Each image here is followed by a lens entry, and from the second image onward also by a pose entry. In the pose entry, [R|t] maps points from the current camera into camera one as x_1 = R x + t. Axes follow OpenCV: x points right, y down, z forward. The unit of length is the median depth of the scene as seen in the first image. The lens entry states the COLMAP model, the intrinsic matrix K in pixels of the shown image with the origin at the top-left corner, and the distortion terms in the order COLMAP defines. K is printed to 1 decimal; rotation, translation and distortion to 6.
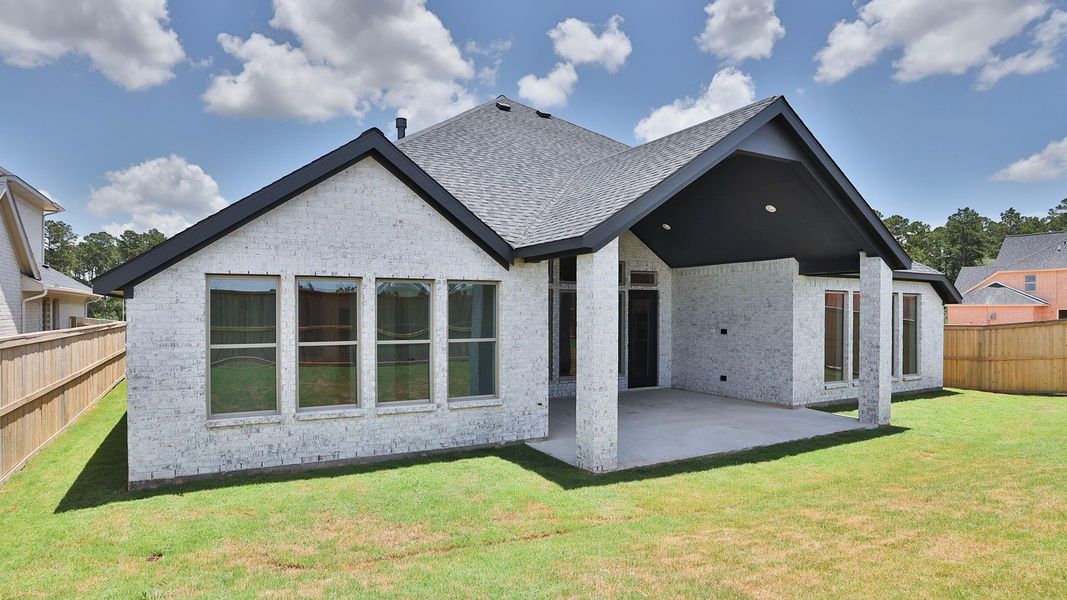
lens RADIAL K [[513.4, 0, 533.5], [0, 513.4, 300.0], [0, 0, 1]] dist [-0.001776, 0.000407]
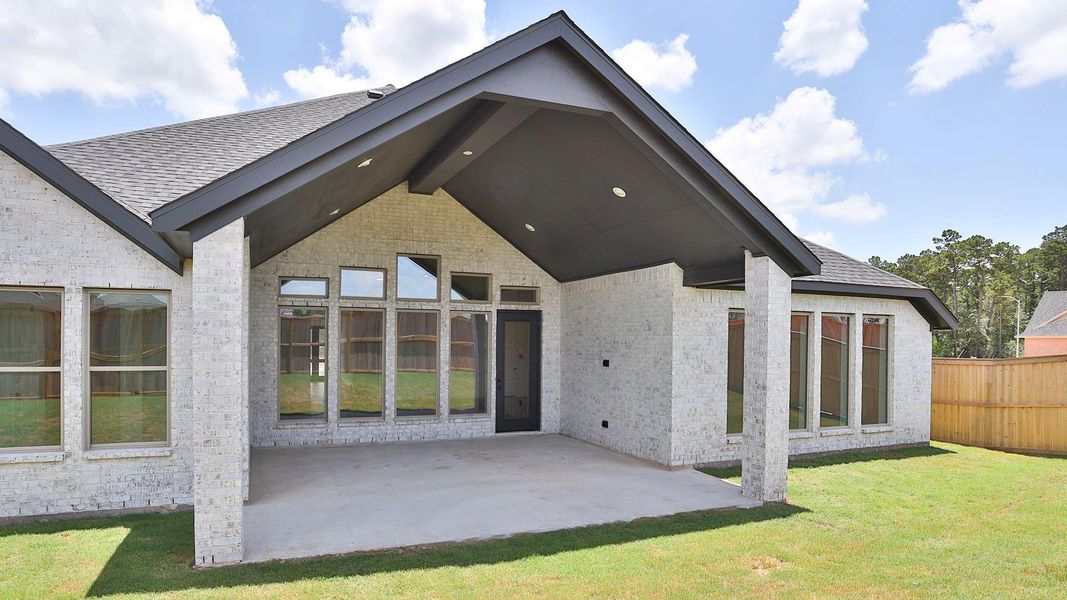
lens RADIAL K [[518.6, 0, 534.2], [0, 518.6, 329.9], [0, 0, 1]] dist [-0.041911, 0.018254]
pose [[0.990811, 0.004869, -0.135163, 0.408628], [-0.004770, 0.999988, 0.001051, 0.013029], [0.135167, -0.000397, 0.990823, 0.247143]]
